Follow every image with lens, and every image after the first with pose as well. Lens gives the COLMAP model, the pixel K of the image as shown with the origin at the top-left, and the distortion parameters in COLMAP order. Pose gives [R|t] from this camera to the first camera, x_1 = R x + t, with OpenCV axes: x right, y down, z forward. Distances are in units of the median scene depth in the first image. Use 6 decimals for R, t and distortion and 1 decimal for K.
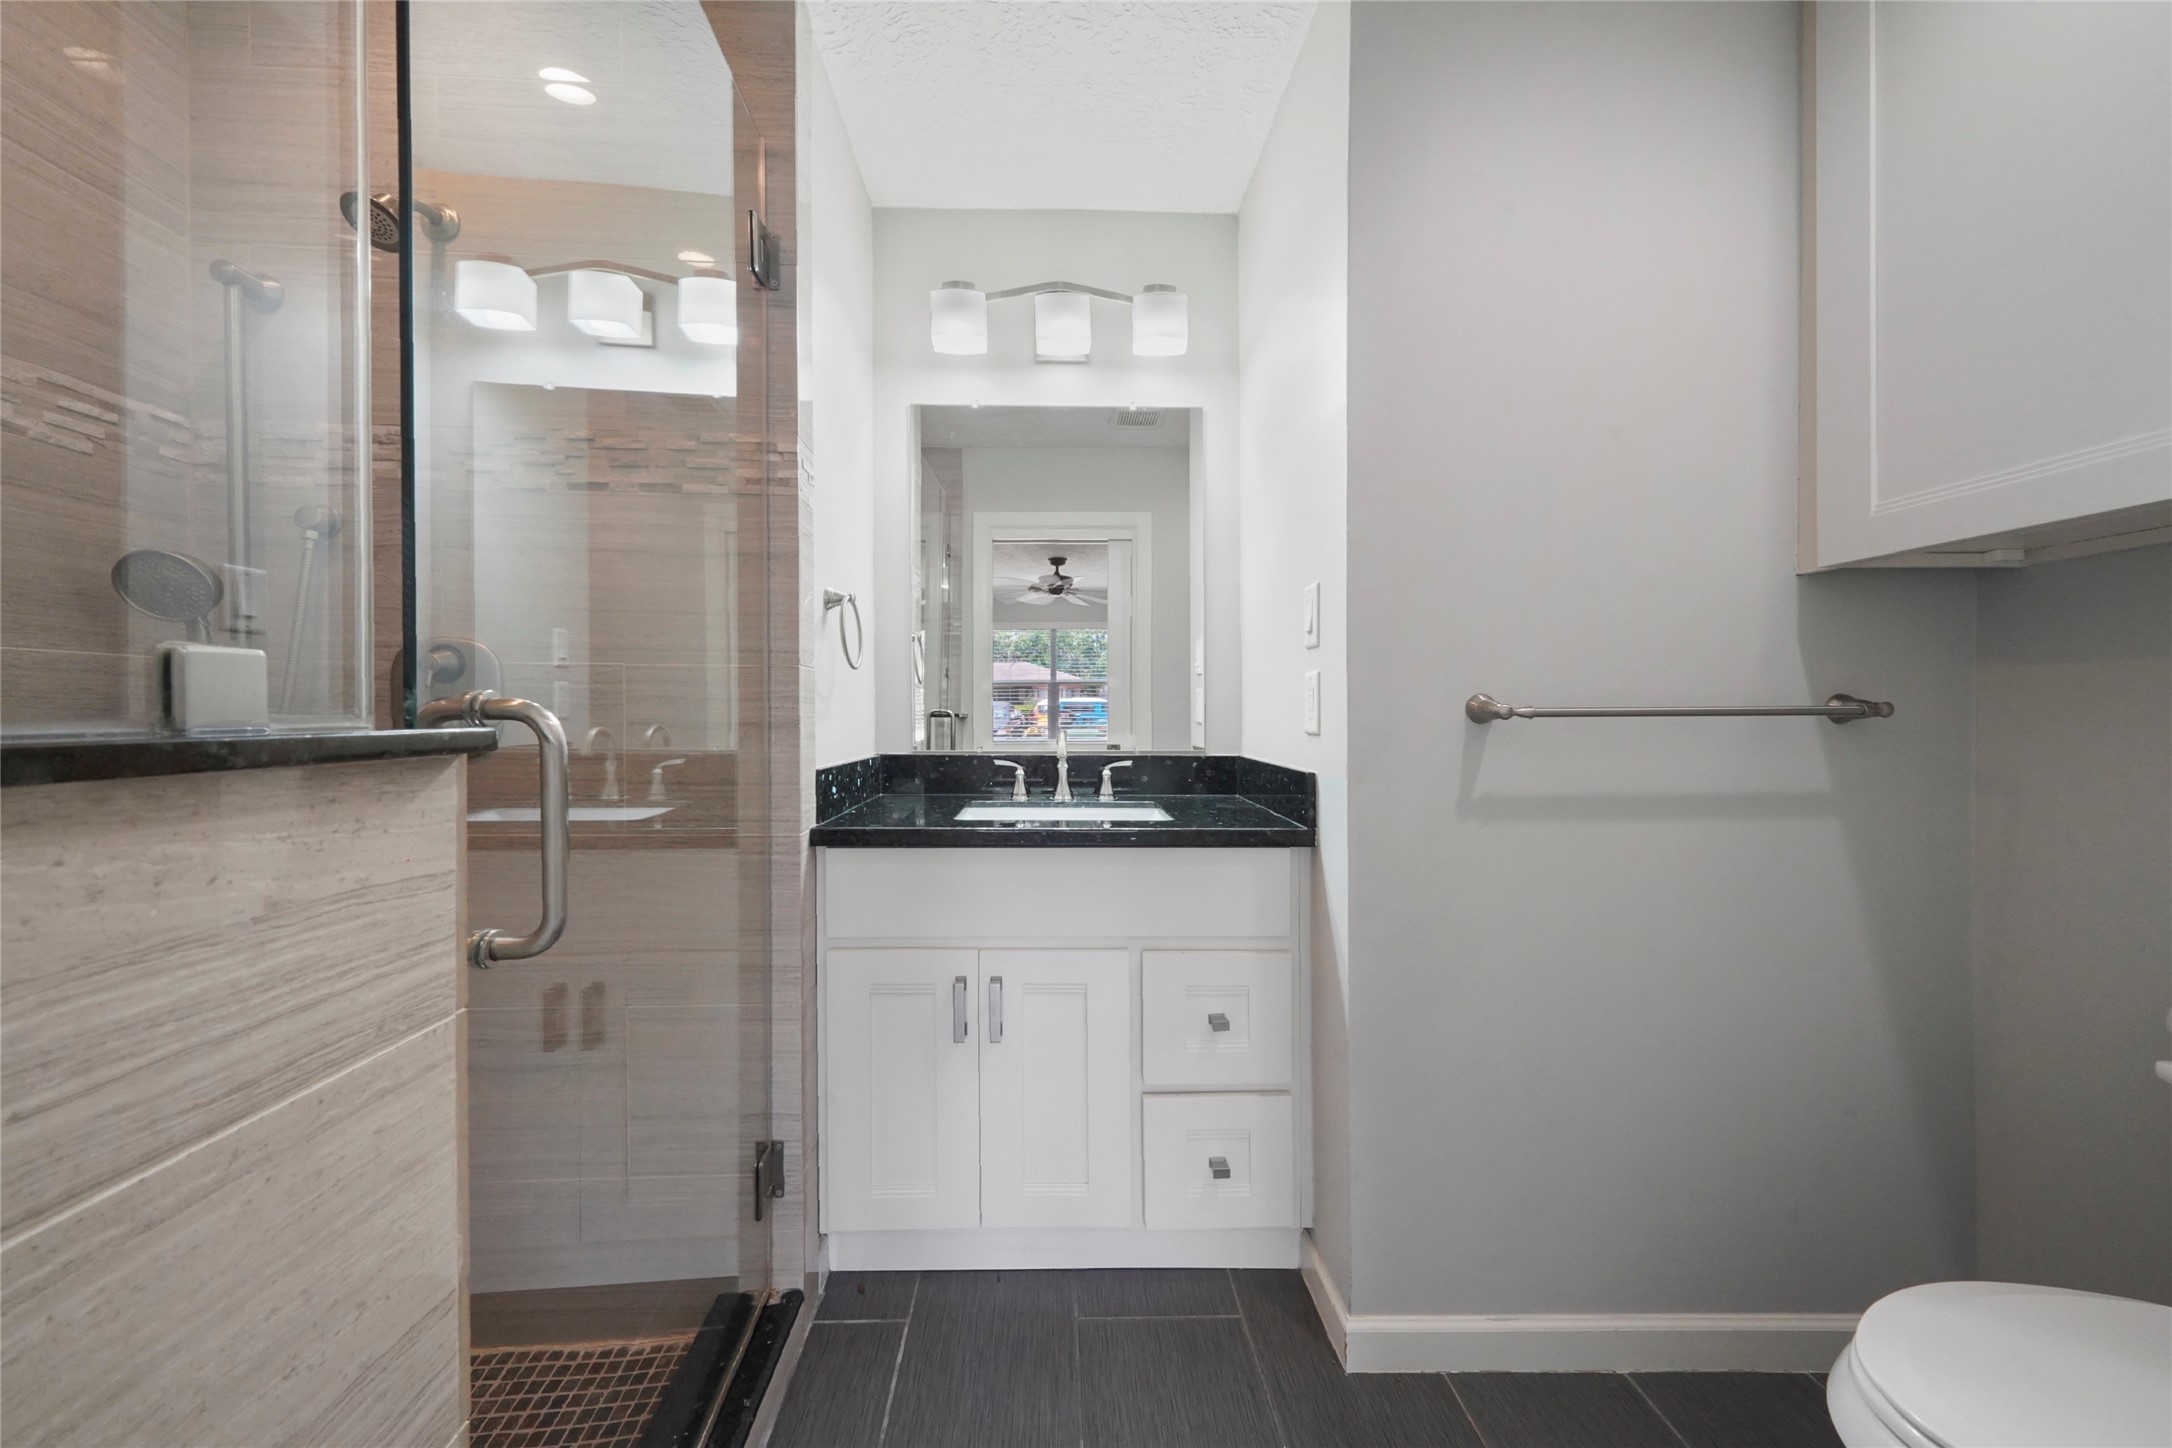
lens RADIAL K [[752.5, 0, 1066.7], [0, 752.5, 716.2], [0, 0, 1]] dist [0.013886, -0.001205]
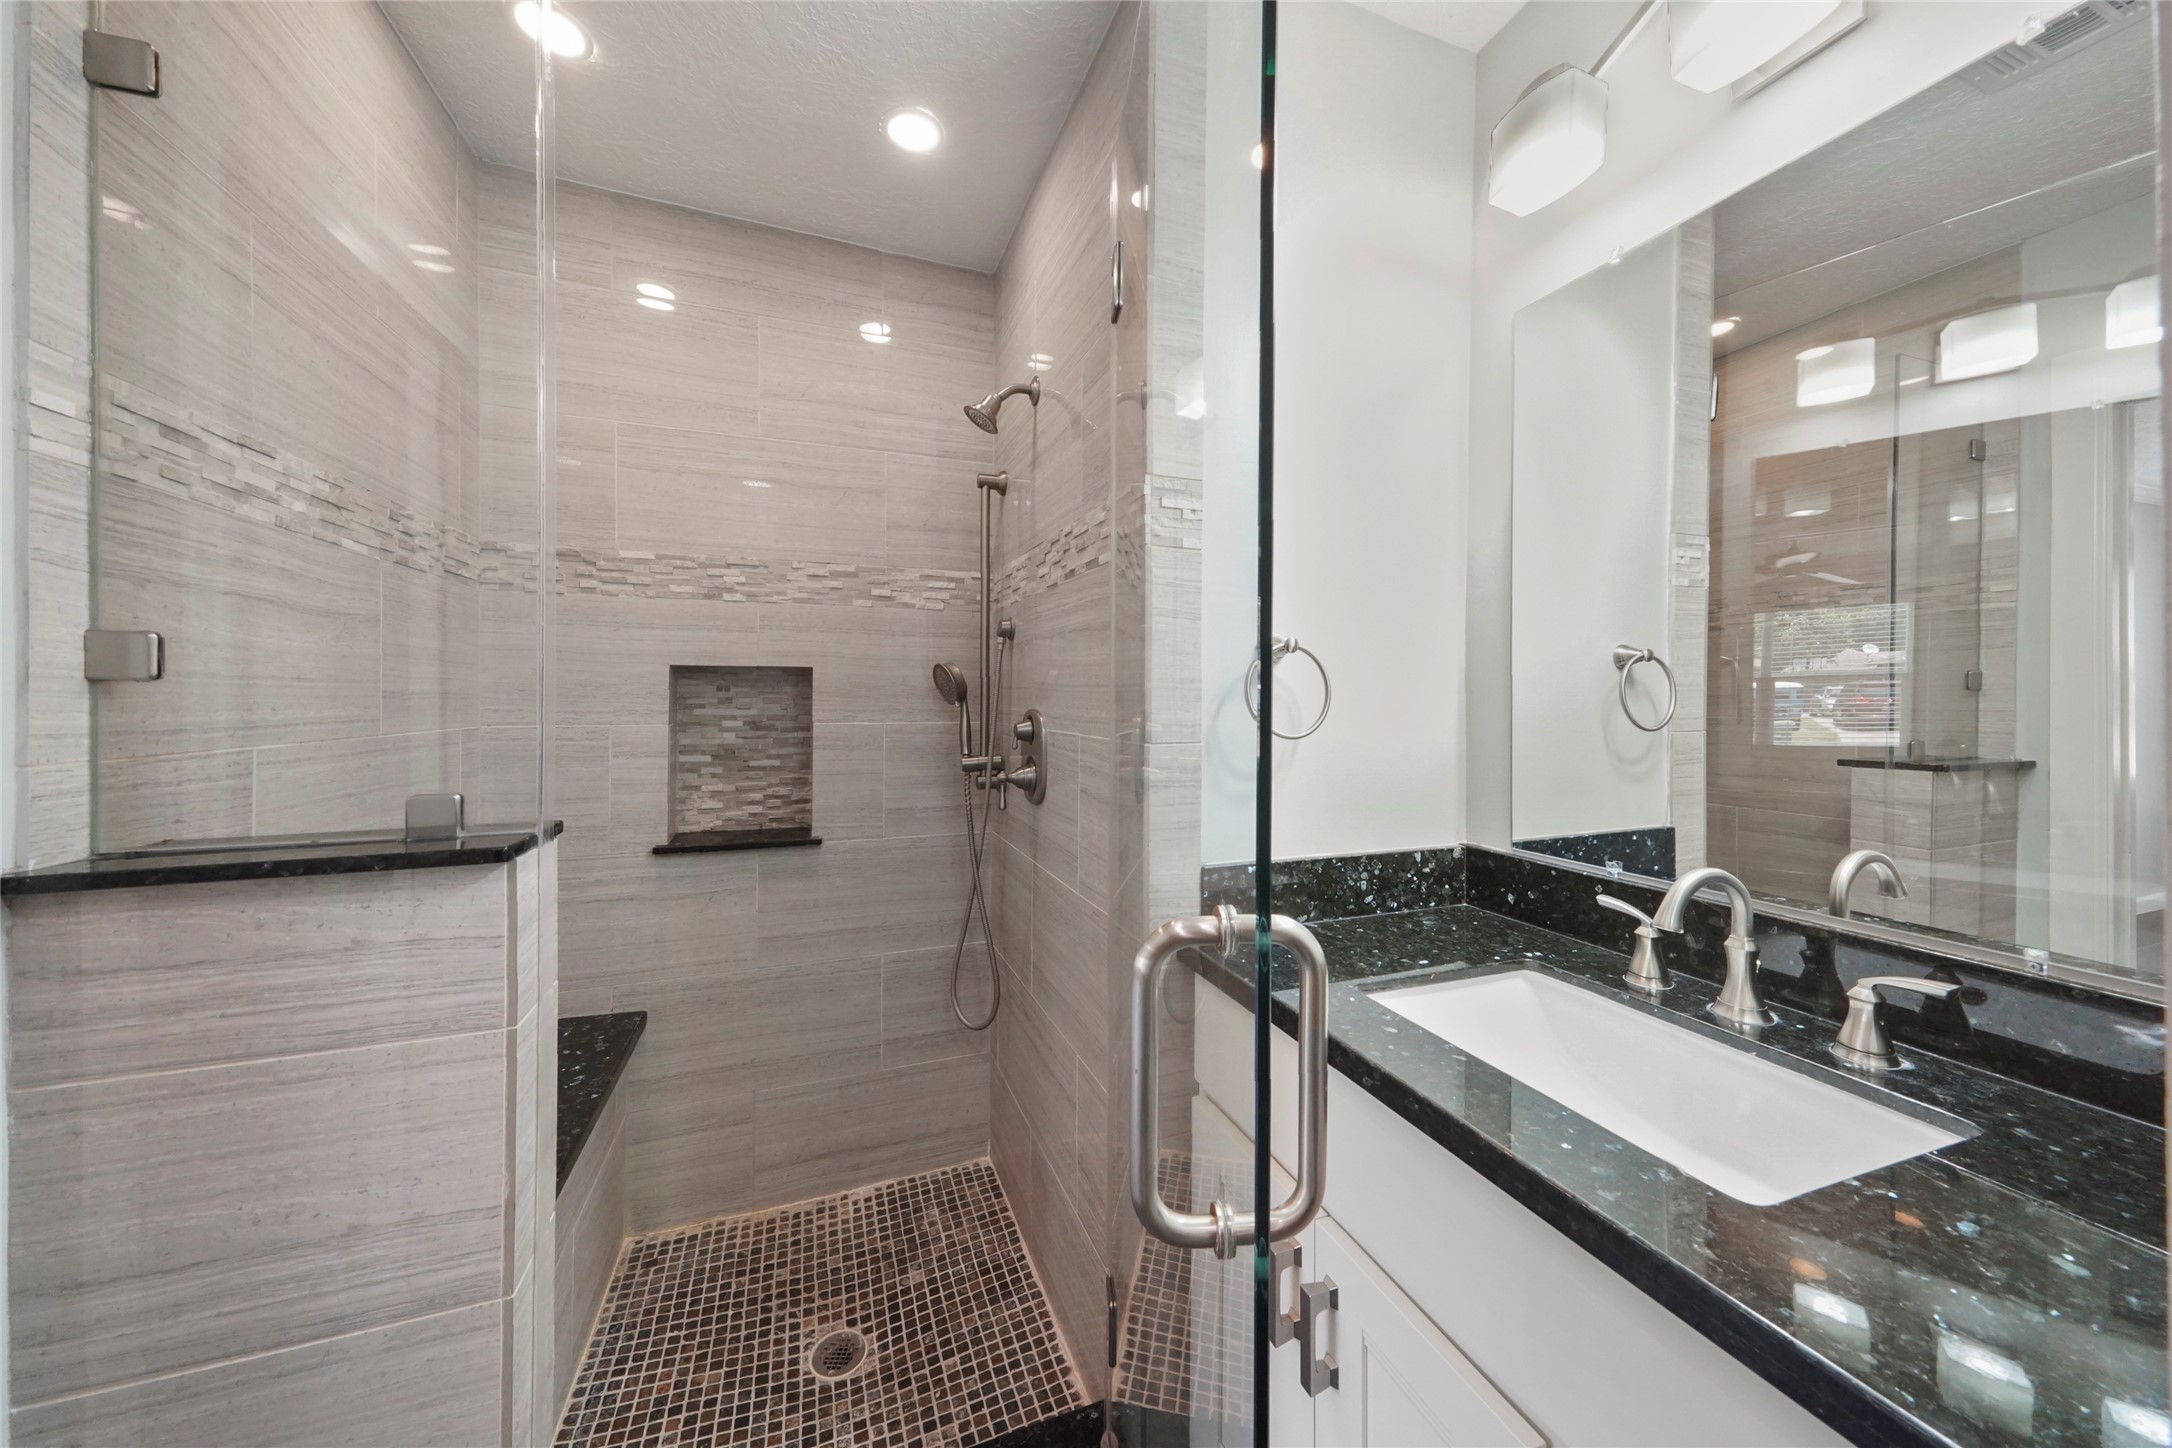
lens RADIAL K [[752.5, 0, 1088.9], [0, 752.5, 716.7], [0, 0, 1]] dist [0.013886, -0.001205]
pose [[0.325309, 0.018228, -0.945432, 0.490760], [-0.005406, 0.999834, 0.017417, -0.130961], [0.945592, -0.000555, 0.325354, 0.774290]]
